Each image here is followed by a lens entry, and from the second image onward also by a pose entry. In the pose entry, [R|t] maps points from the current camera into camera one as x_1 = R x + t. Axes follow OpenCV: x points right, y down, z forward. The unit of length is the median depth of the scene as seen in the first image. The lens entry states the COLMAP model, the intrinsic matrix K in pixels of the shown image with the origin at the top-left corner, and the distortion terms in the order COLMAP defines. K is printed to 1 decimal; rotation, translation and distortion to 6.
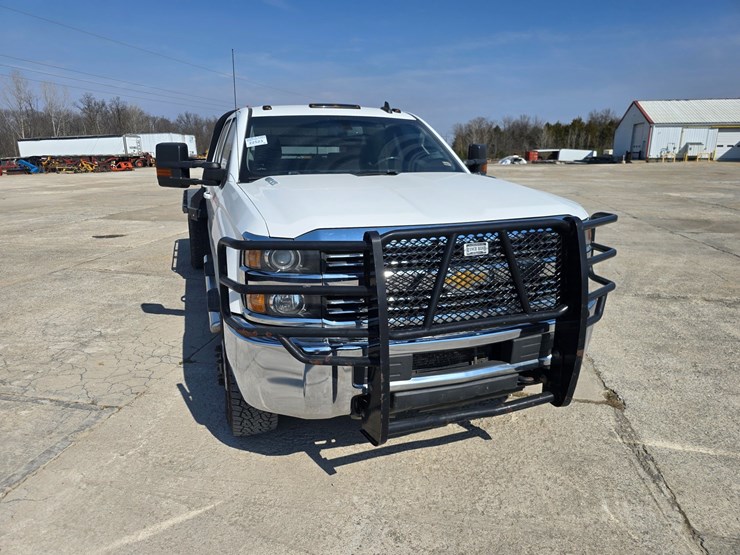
lens RADIAL K [[509.0, 0, 345.1], [0, 509.0, 279.1], [0, 0, 1]] dist [0.009142, 0.000508]
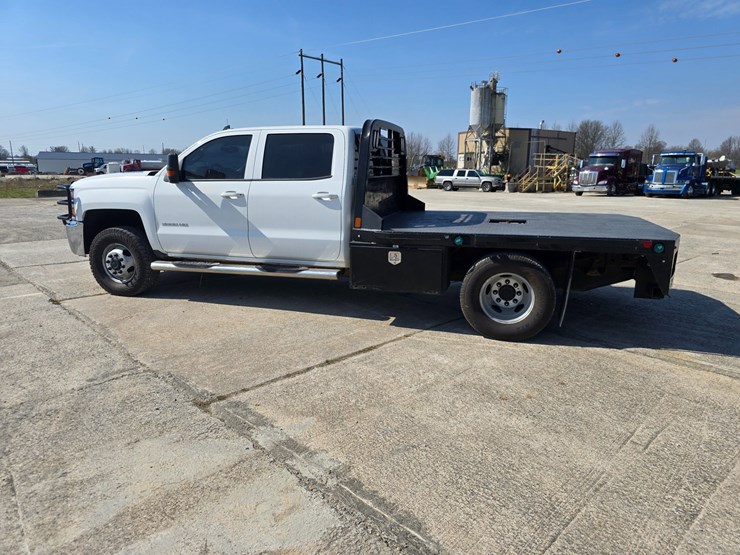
lens RADIAL K [[486.1, 0, 370.0], [0, 486.1, 277.5], [0, 0, 1]] dist [0.044920, -0.035338]
pose [[-0.544823, 0.178194, -0.819399, 0.097148], [-0.218515, 0.913231, 0.343891, -0.047756], [0.809580, 0.366411, -0.458611, 0.194380]]
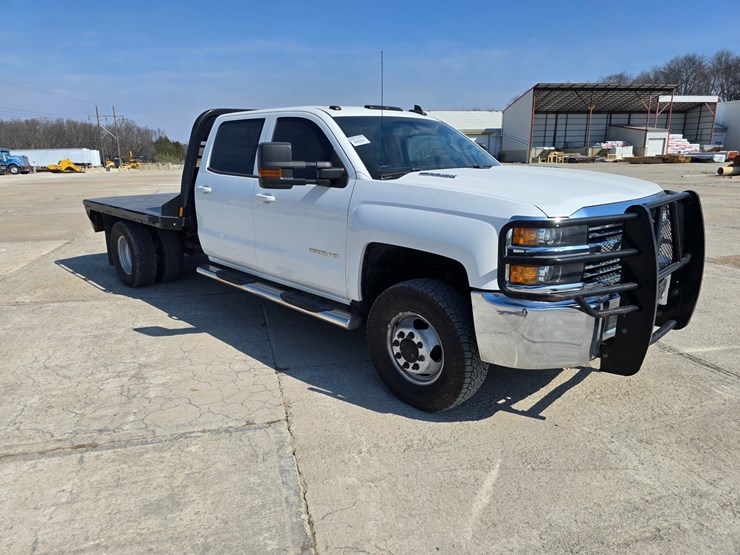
lens RADIAL K [[512.1, 0, 348.1], [0, 512.1, 279.8], [0, 0, 1]] dist [0.050752, -0.045582]
pose [[0.899866, -0.114661, 0.420825, -0.053201], [0.119147, 0.992752, 0.015715, -0.000622], [-0.419576, 0.035999, 0.907006, 0.005393]]
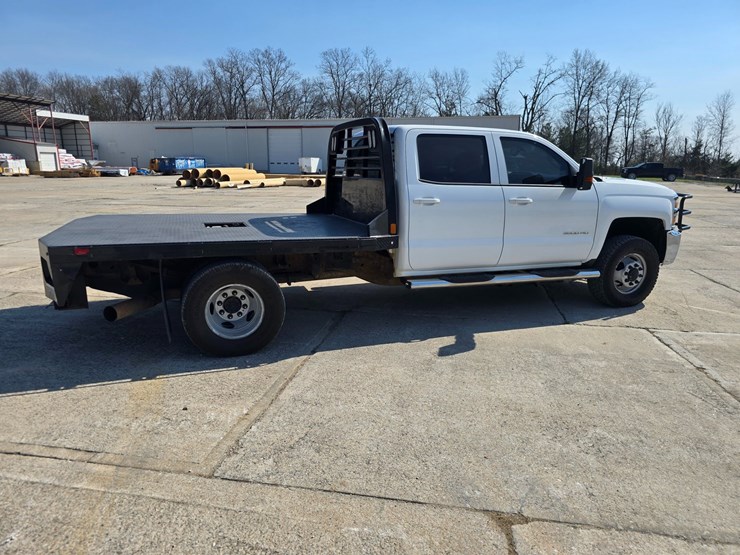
lens RADIAL K [[516.5, 0, 375.8], [0, 516.5, 279.8], [0, 0, 1]] dist [0.039382, -0.033878]
pose [[-0.071768, -0.215118, 0.973948, -0.141774], [0.239739, 0.944119, 0.226195, -0.033312], [-0.968181, 0.249727, -0.016185, 0.134170]]
